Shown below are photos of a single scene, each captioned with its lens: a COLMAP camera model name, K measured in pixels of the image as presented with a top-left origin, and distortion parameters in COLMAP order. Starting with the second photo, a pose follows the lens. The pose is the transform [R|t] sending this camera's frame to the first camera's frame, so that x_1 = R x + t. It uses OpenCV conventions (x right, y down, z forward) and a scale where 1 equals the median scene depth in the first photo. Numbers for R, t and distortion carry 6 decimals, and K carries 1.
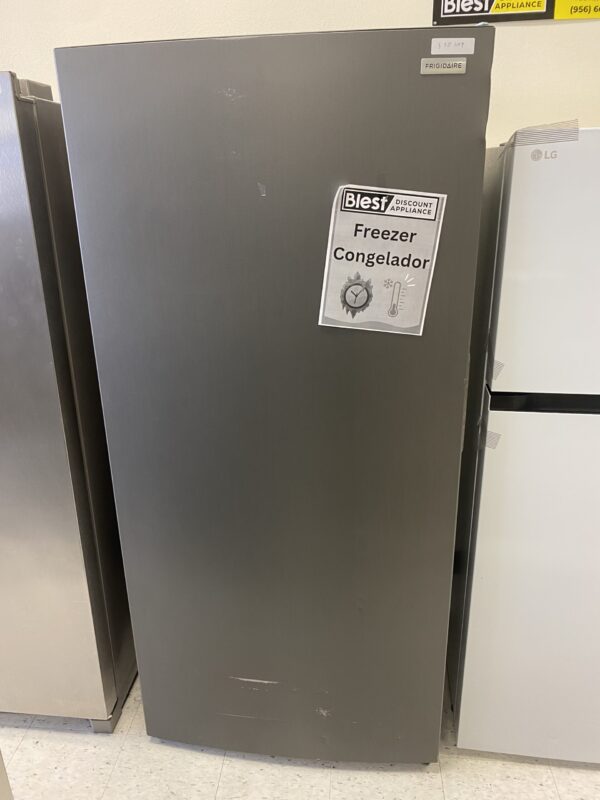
lens RADIAL K [[612.3, 0, 297.9], [0, 612.3, 397.9], [0, 0, 1]] dist [0.003648, -0.001509]
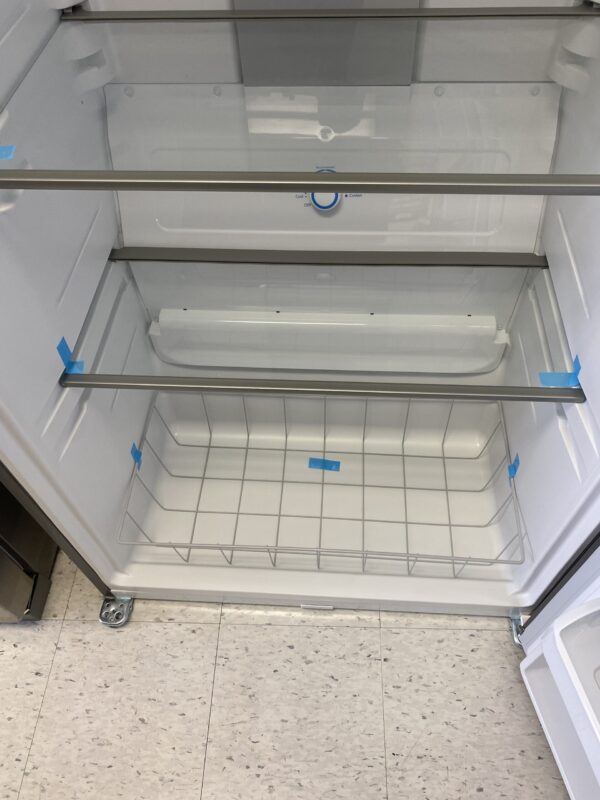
lens RADIAL K [[612.5, 0, 303.5], [0, 612.5, 390.6], [0, 0, 1]] dist [-0.000335, -0.000369]
pose [[0.998448, -0.053823, 0.014276, -0.023564], [0.037094, 0.834096, 0.550371, 0.000524], [-0.041530, -0.548987, 0.834798, 0.631902]]
